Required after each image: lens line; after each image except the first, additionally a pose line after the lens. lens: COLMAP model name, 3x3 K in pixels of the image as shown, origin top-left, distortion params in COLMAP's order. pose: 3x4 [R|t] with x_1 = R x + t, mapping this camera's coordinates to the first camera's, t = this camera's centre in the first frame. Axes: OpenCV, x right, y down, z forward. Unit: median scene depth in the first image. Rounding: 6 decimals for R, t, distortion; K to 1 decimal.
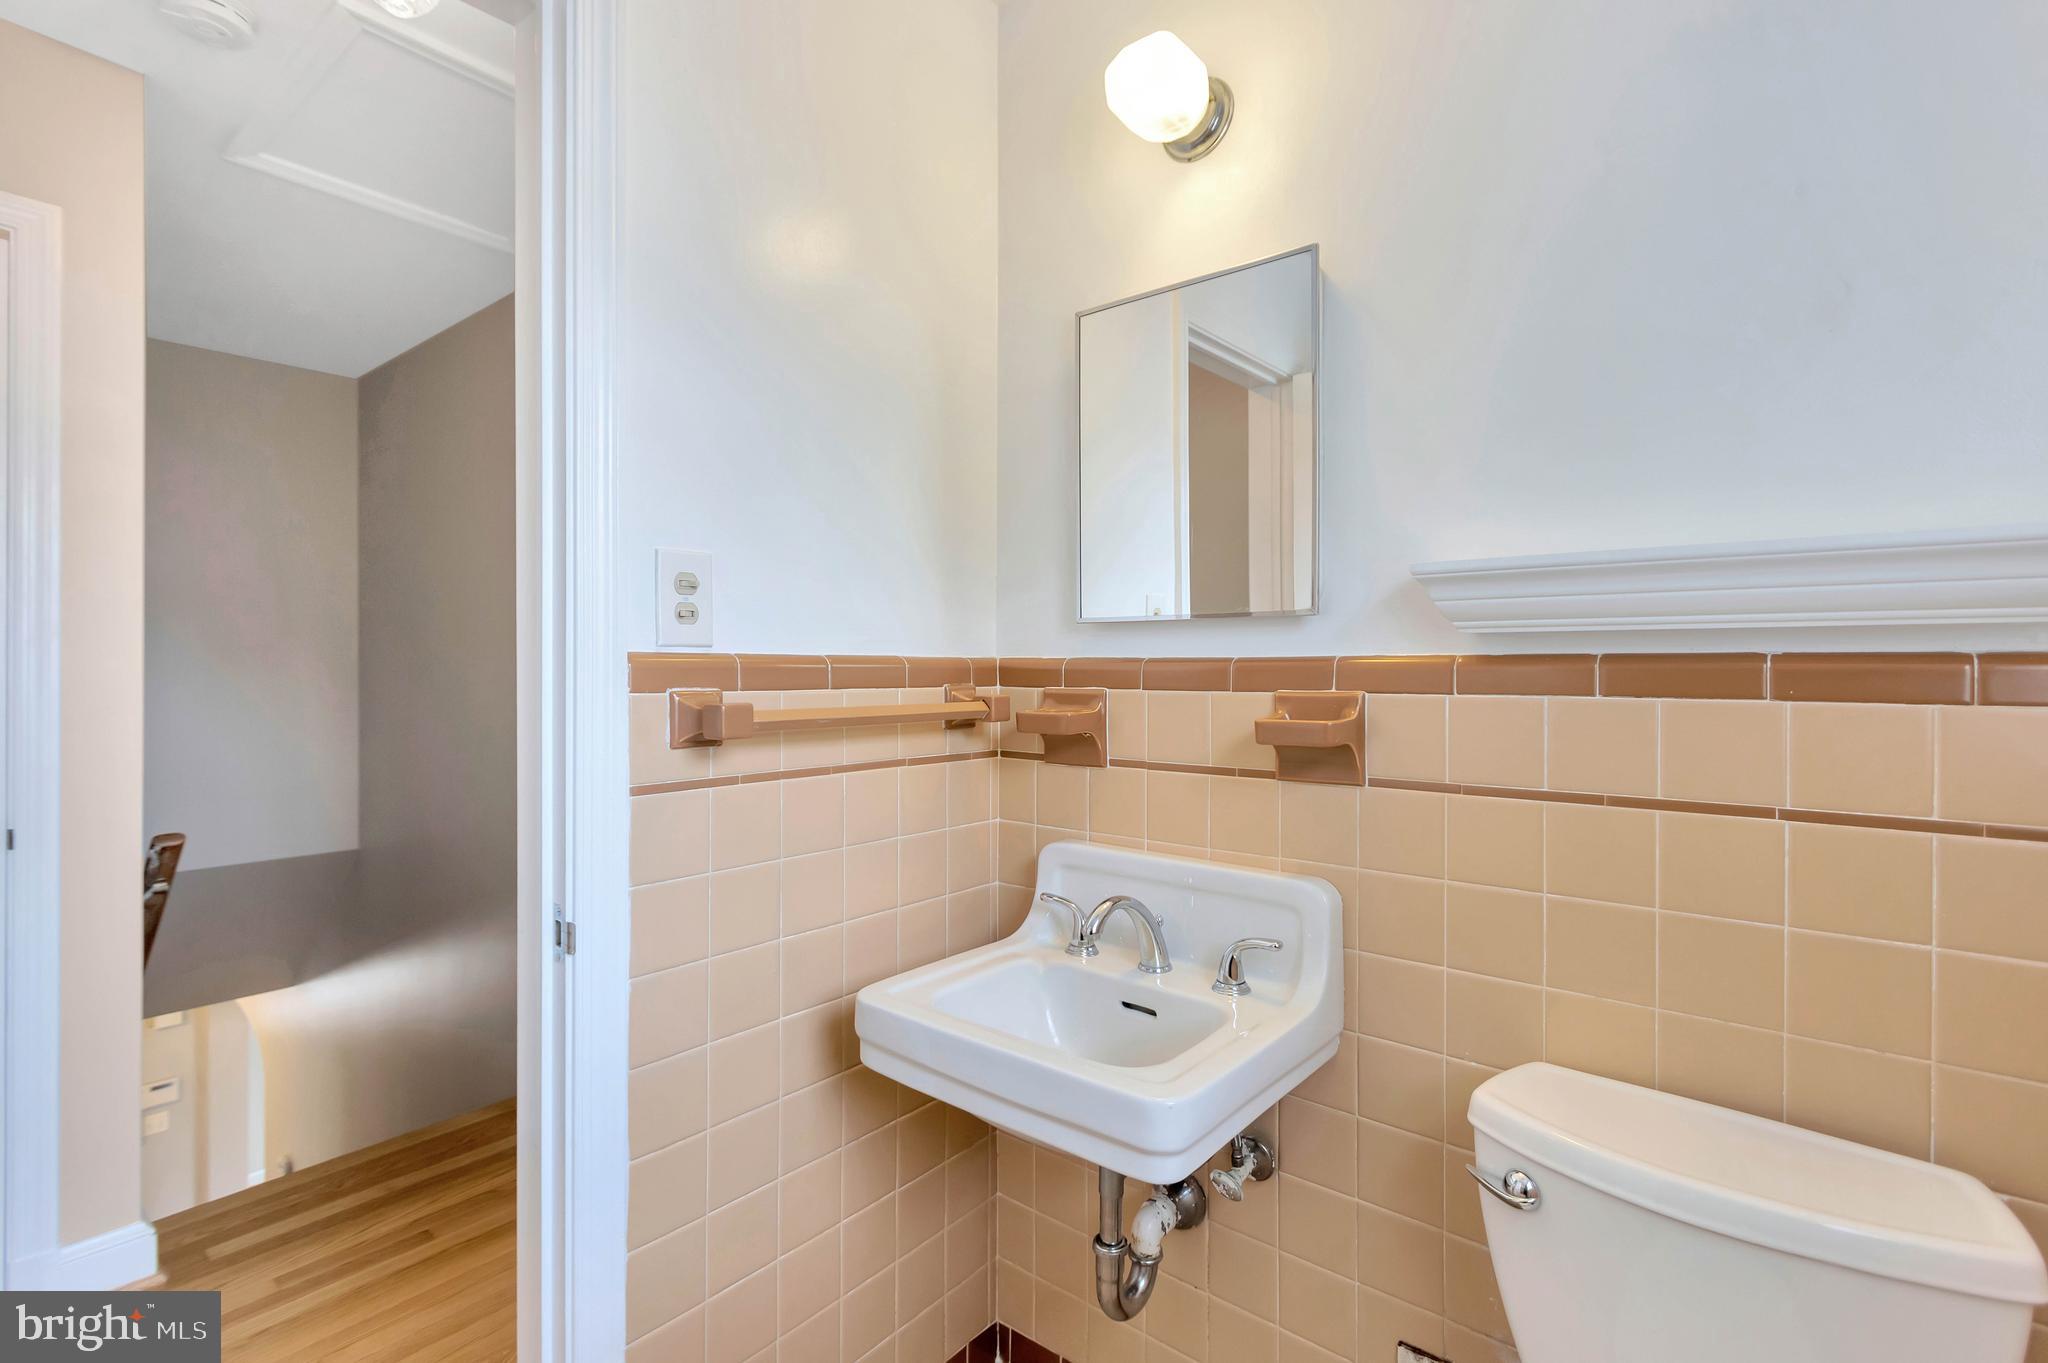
lens RADIAL K [[945.8, 0, 1025.5], [0, 945.8, 660.8], [0, 0, 1]] dist [0.002605, -0.000131]
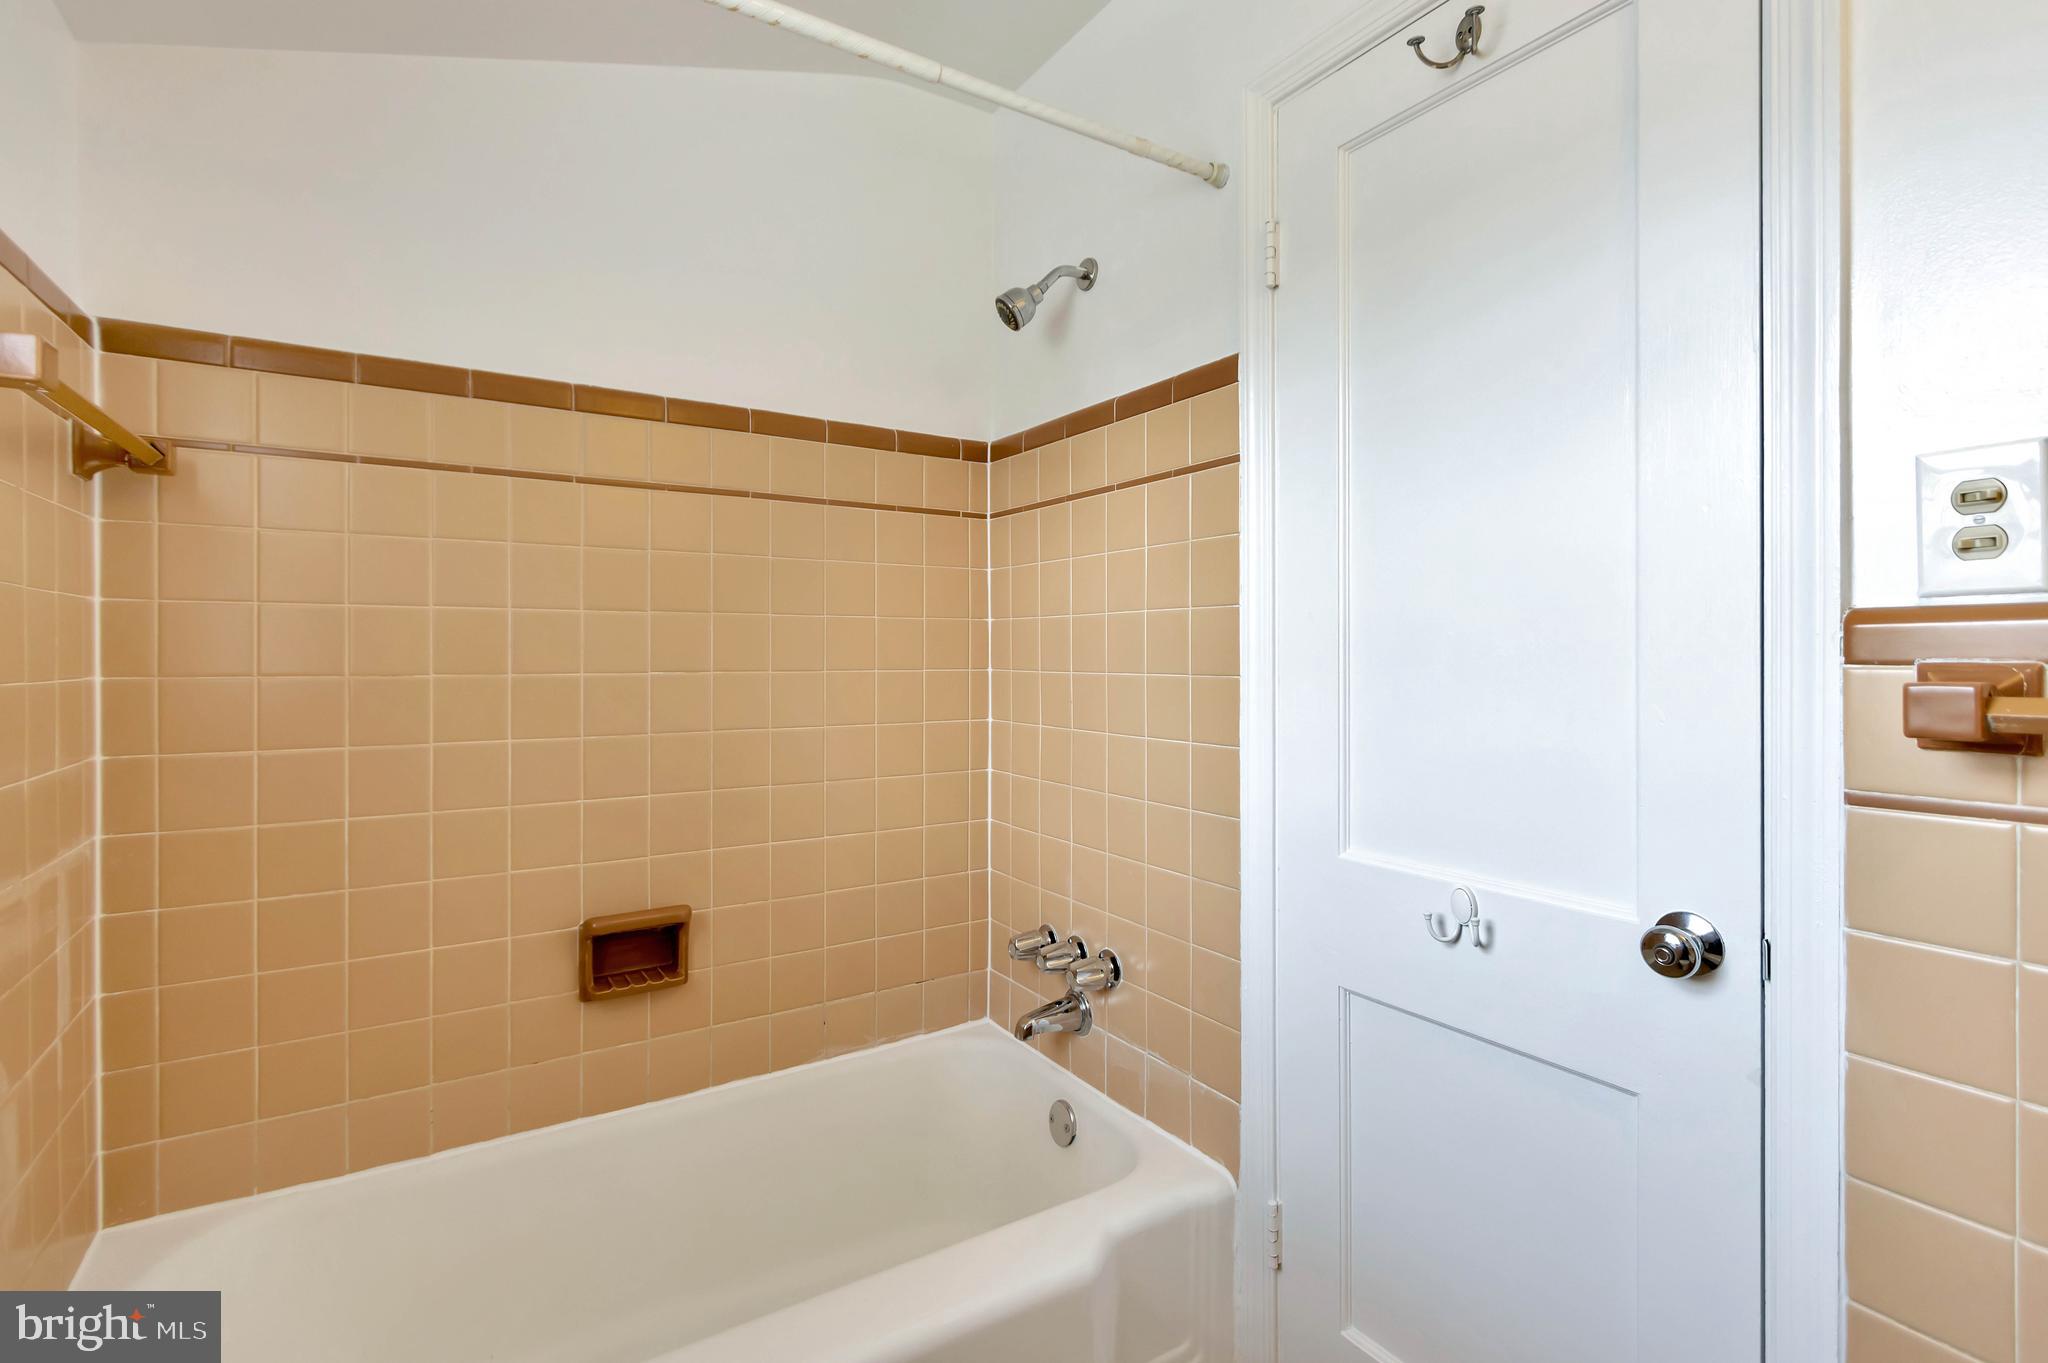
lens RADIAL K [[945.8, 0, 1025.5], [0, 945.8, 660.8], [0, 0, 1]] dist [0.002605, -0.000131]
pose [[-0.315410, 0.001296, -0.948955, 0.471124], [0.001870, 0.999998, 0.000744, 0.029248], [0.948954, -0.001540, -0.315411, 0.619096]]
